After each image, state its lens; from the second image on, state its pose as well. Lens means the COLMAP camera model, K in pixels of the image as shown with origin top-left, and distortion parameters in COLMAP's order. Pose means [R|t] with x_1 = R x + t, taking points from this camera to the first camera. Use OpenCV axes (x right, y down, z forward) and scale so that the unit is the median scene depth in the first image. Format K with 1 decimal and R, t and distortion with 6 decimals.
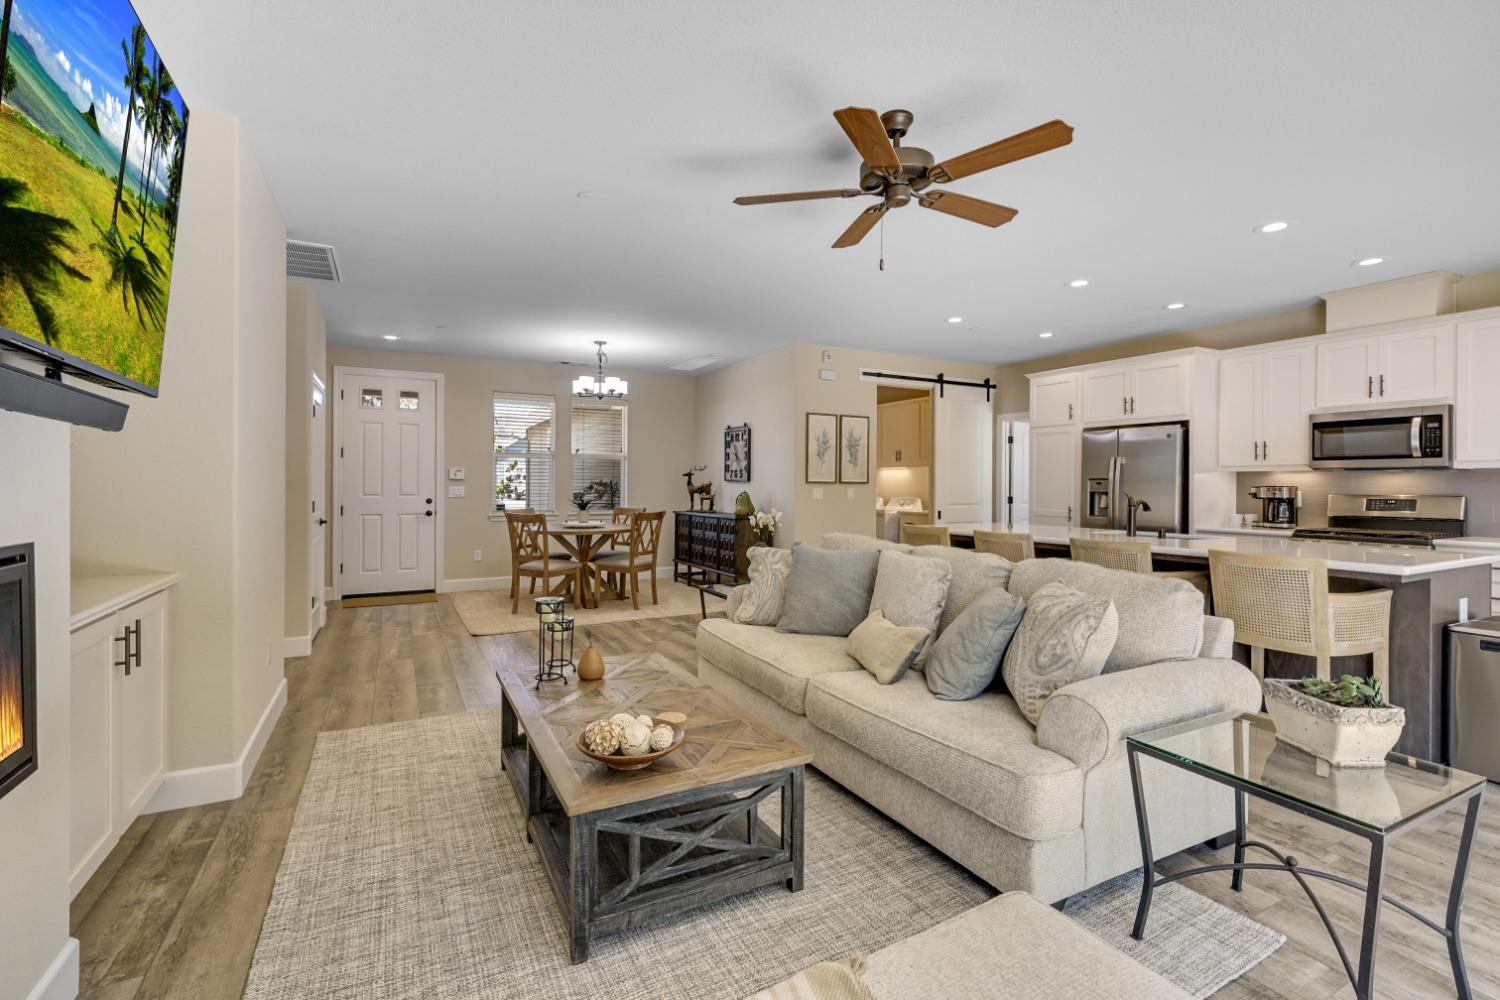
lens RADIAL K [[672.3, 0, 774.4], [0, 672.3, 489.2], [0, 0, 1]] dist [-0.003219, -0.000091]
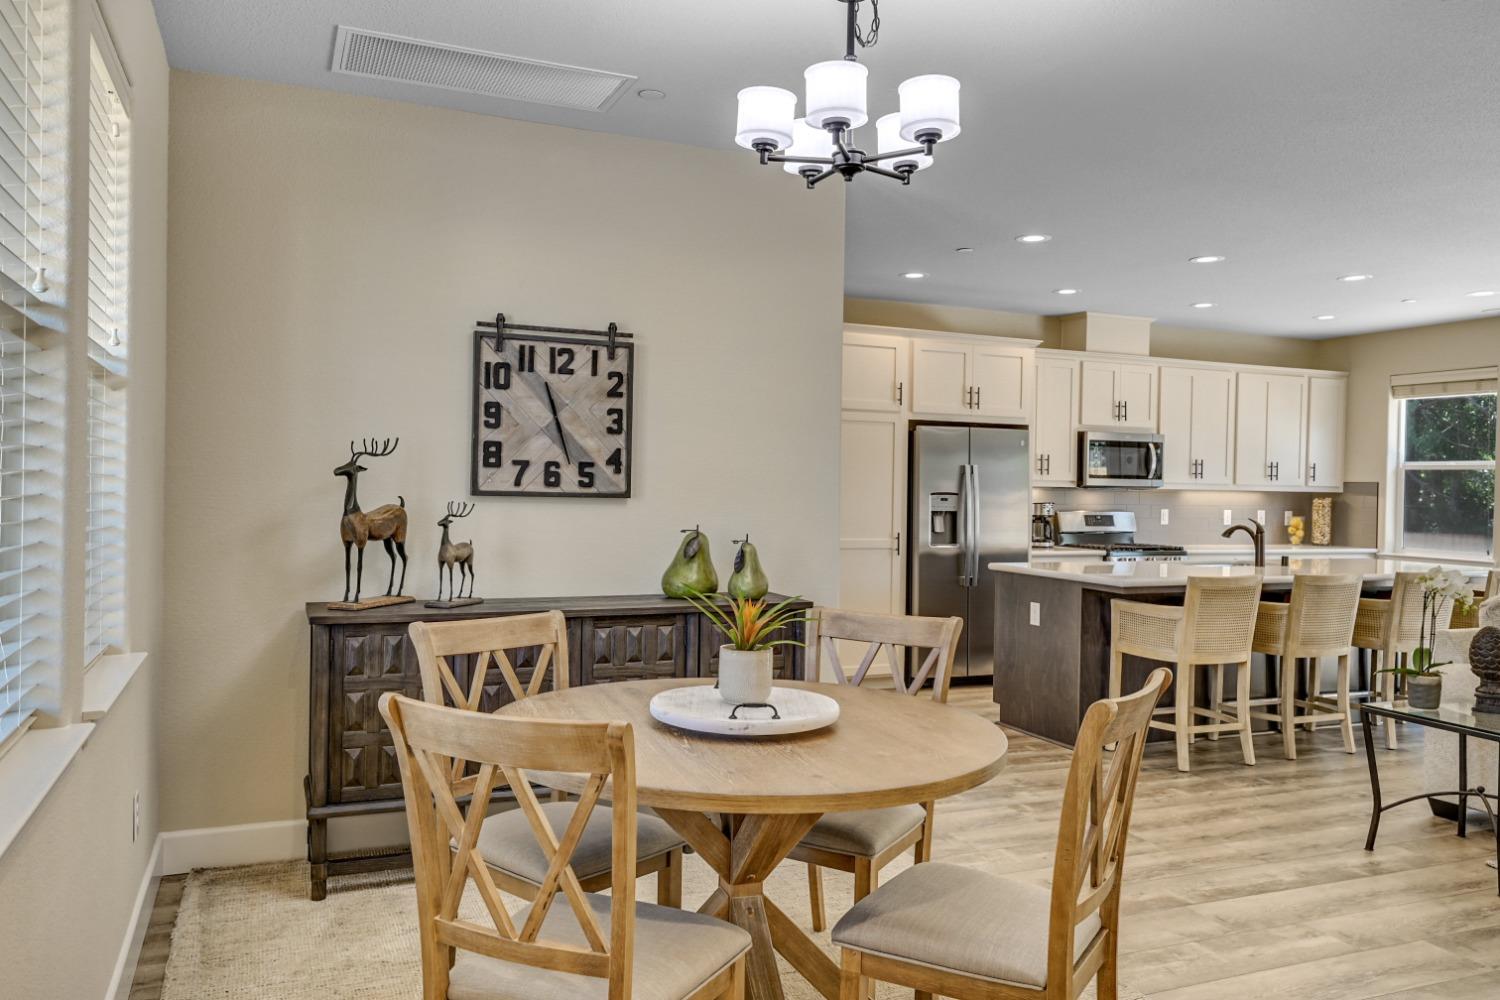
lens RADIAL K [[1110.2, 0, 732.0], [0, 1110.2, 497.1], [0, 0, 1]] dist [0.007391, 0.004420]
pose [[0.126874, -0.012605, 0.991839, -0.802879], [-0.011871, 0.999828, 0.014225, -0.028167], [-0.991848, -0.013579, 0.126703, 1.182611]]
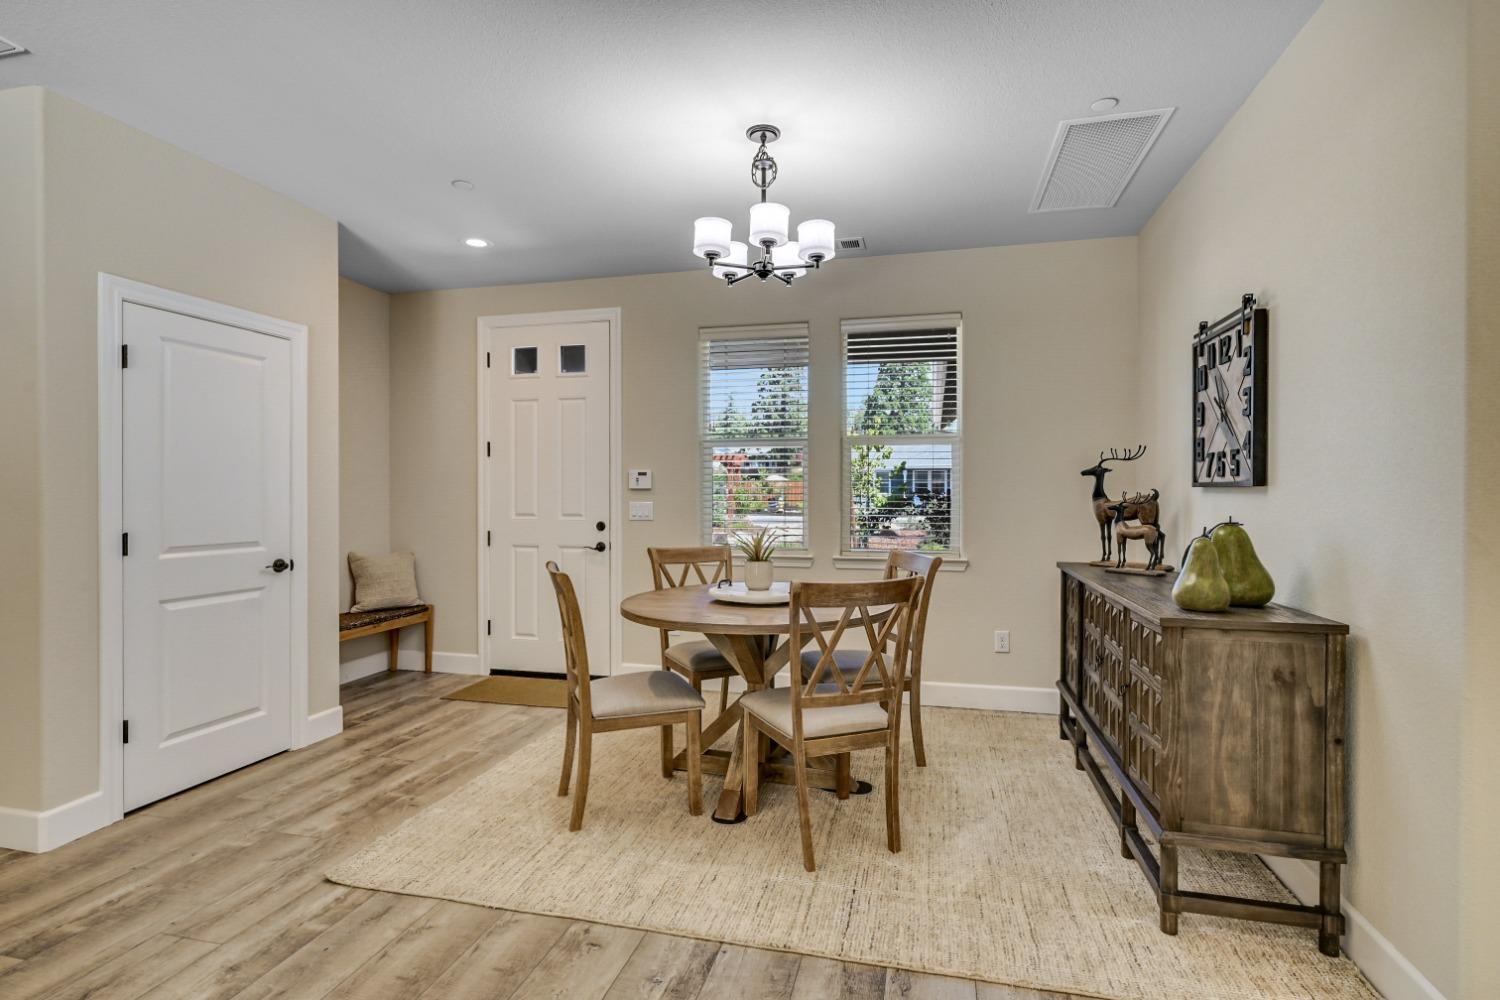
lens RADIAL K [[734.2, 0, 750.0], [0, 734.2, 500.0], [0, 0, 1]] dist [0.000476, -0.000068]
pose [[0.718189, 0.001506, -0.695847, 0.036022], [-0.002751, 0.999996, -0.000675, -0.006653], [0.695843, 0.002400, 0.718190, 0.824853]]
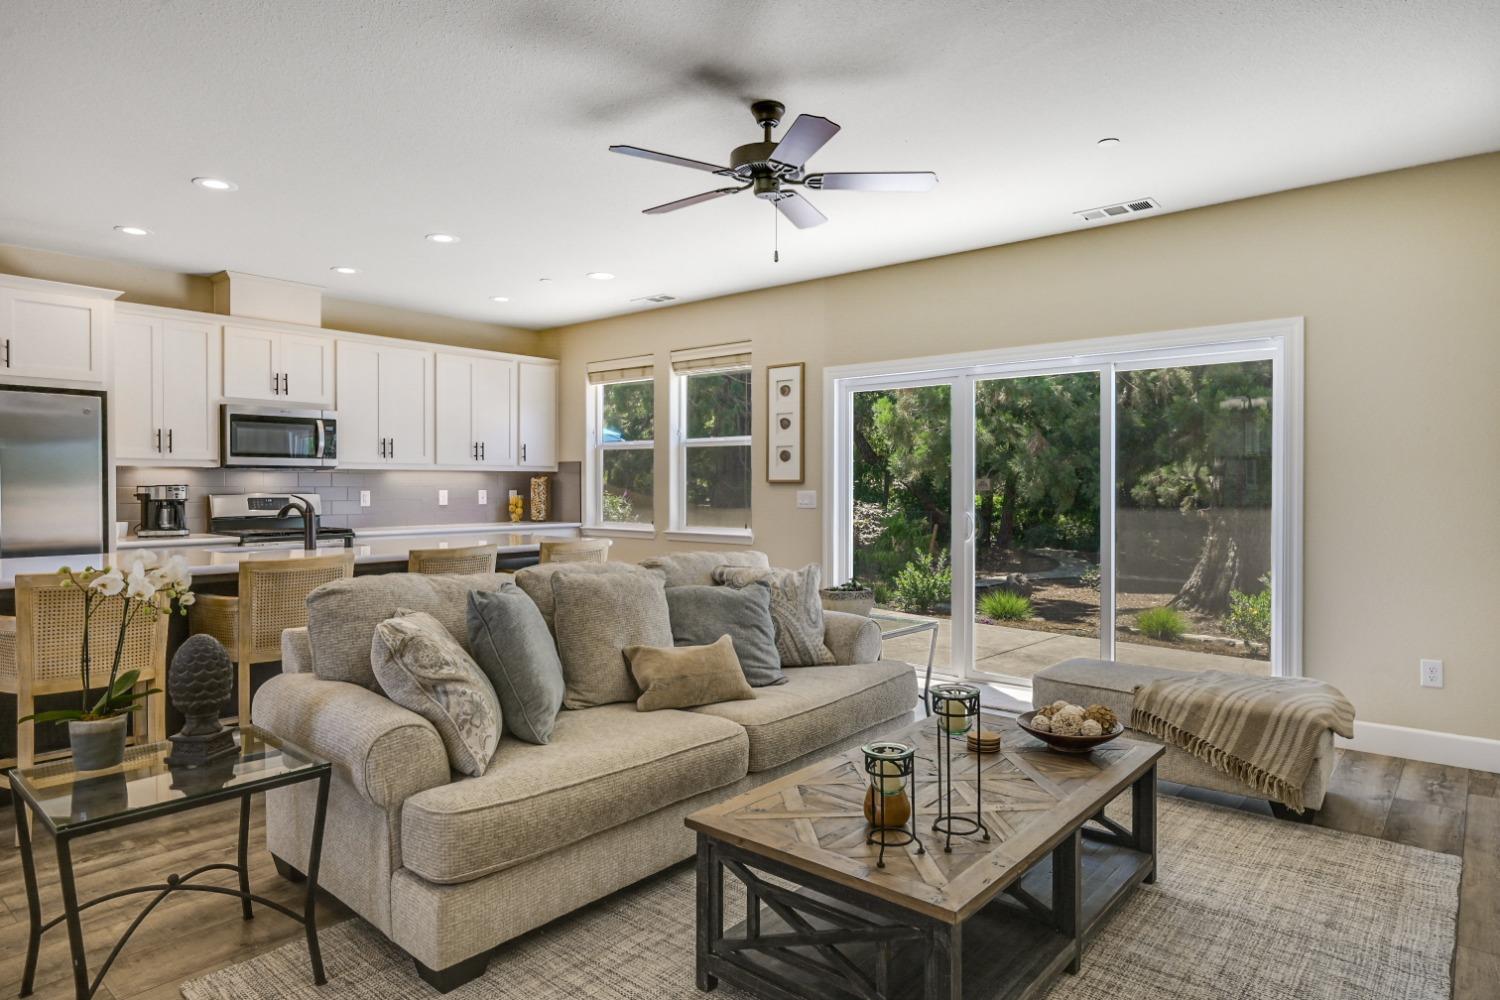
lens RADIAL K [[880.0, 0, 738.5], [0, 880.0, 487.4], [0, 0, 1]] dist [-0.004645, -0.000596]
pose [[-0.334652, -0.006135, 0.942322, -0.466319], [0.004886, 0.999954, 0.008245, -0.006924], [-0.942329, 0.007364, -0.334607, 0.679359]]
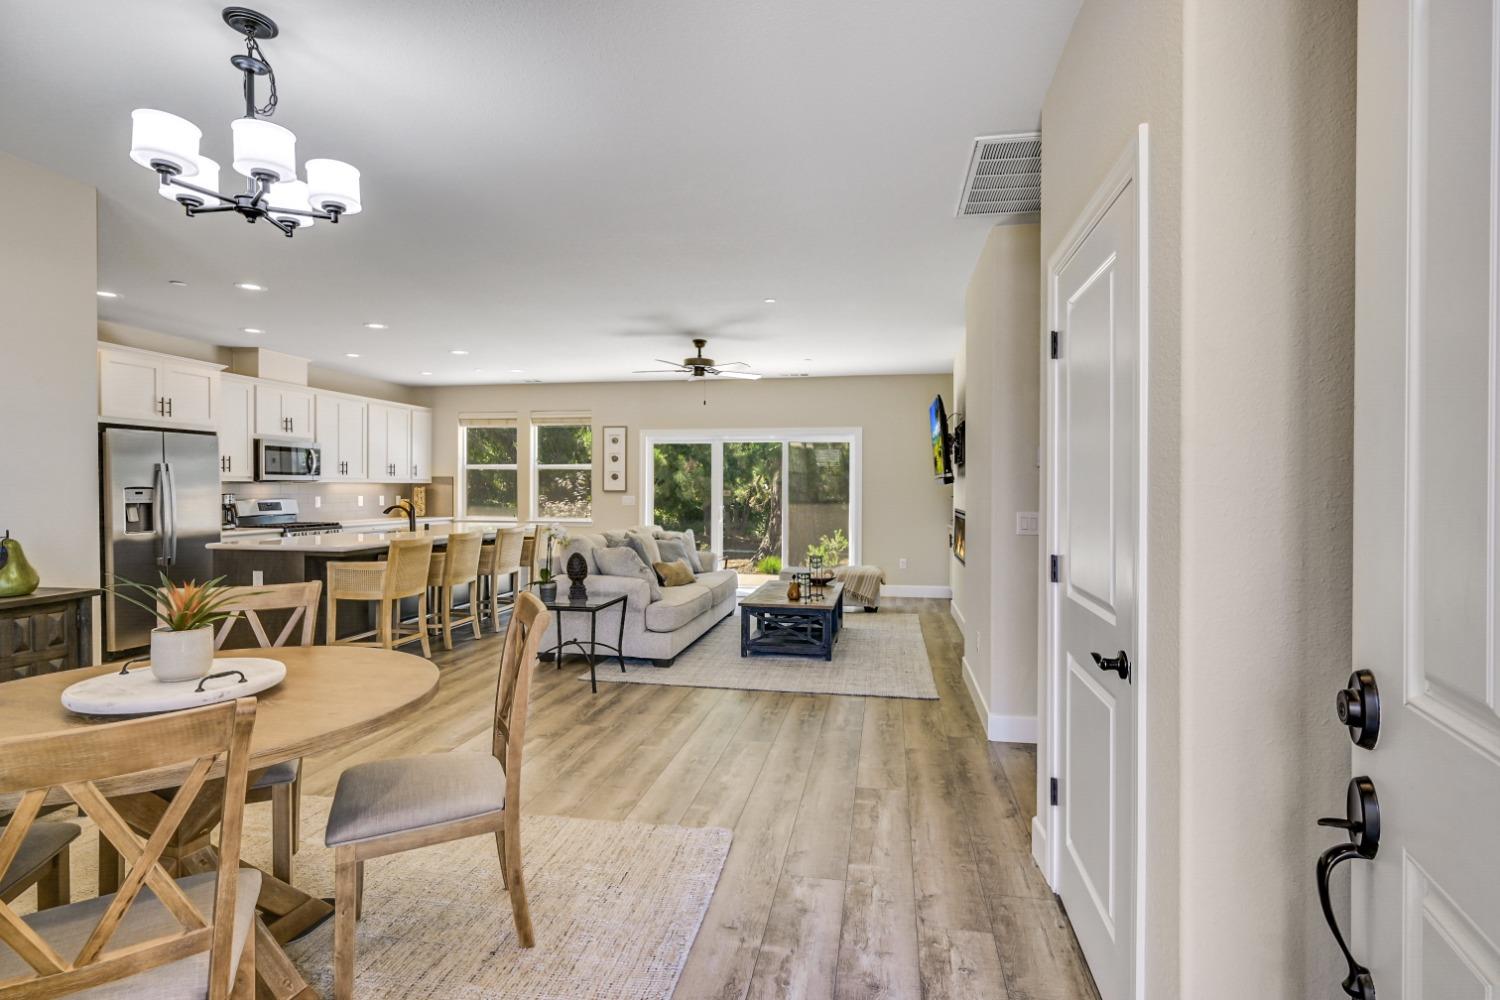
lens RADIAL K [[724.8, 0, 755.4], [0, 724.8, 491.4], [0, 0, 1]] dist [0.012481, -0.000561]
pose [[-0.762833, -0.009203, 0.646530, -0.757975], [-0.001366, 0.999919, 0.012620, -0.025628], [-0.646594, 0.008744, -0.762784, 1.318576]]
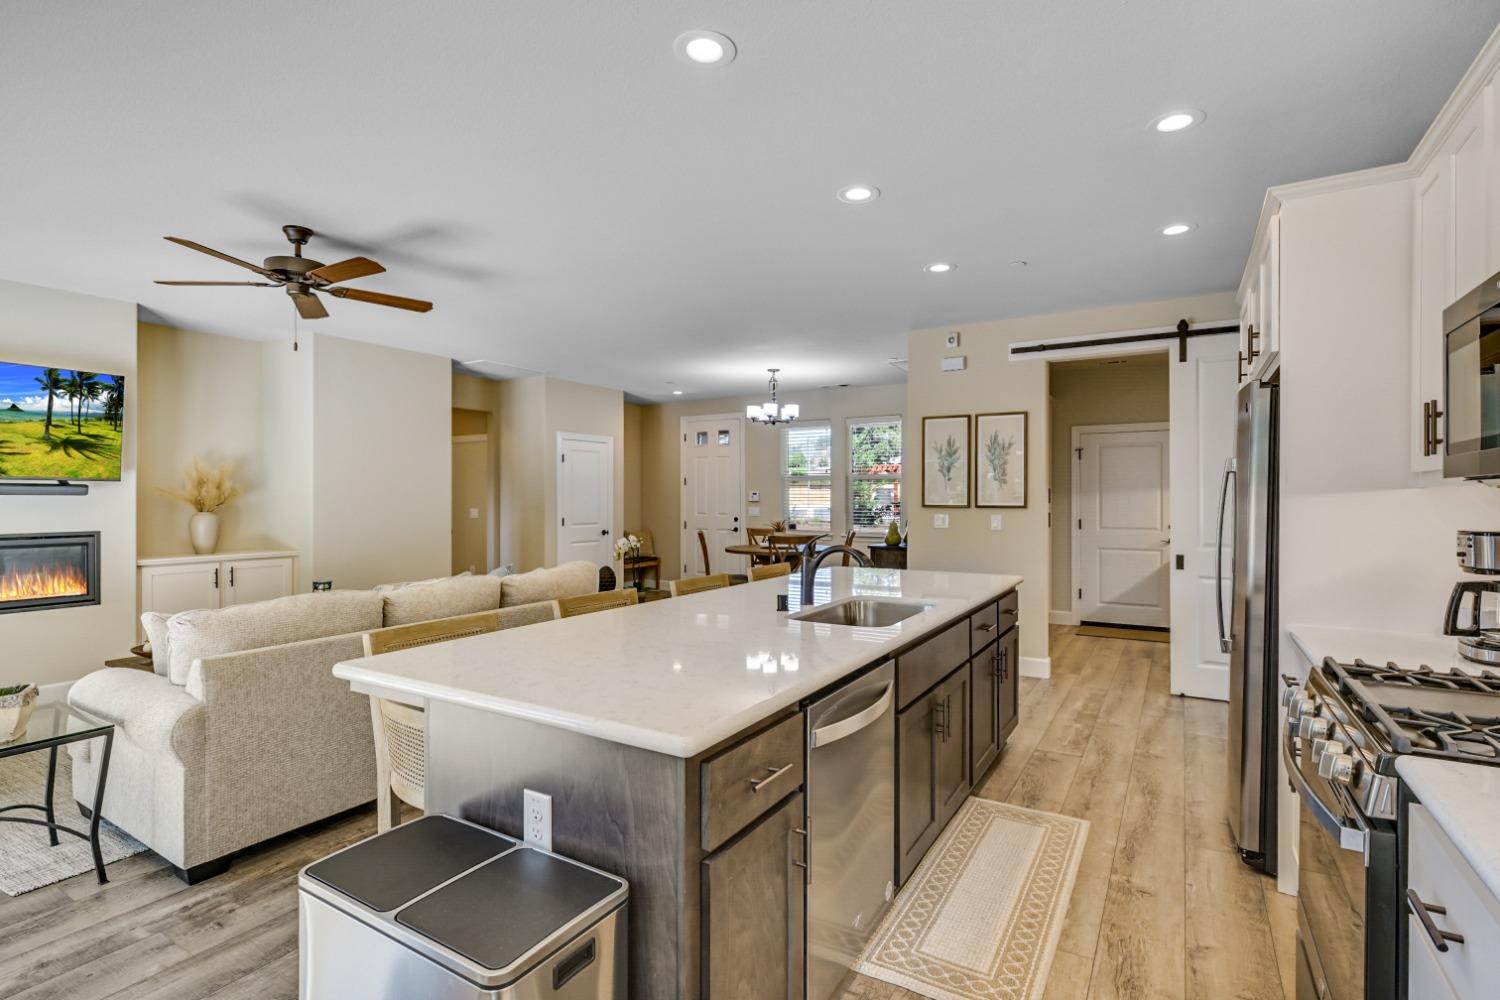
lens RADIAL K [[734.2, 0, 750.0], [0, 734.2, 500.0], [0, 0, 1]] dist [0.000476, -0.000068]
pose [[0.493768, -0.000531, -0.869593, 0.842297], [-0.004354, 0.999986, -0.003083, -0.016976], [0.869583, 0.005308, 0.493759, 0.488281]]
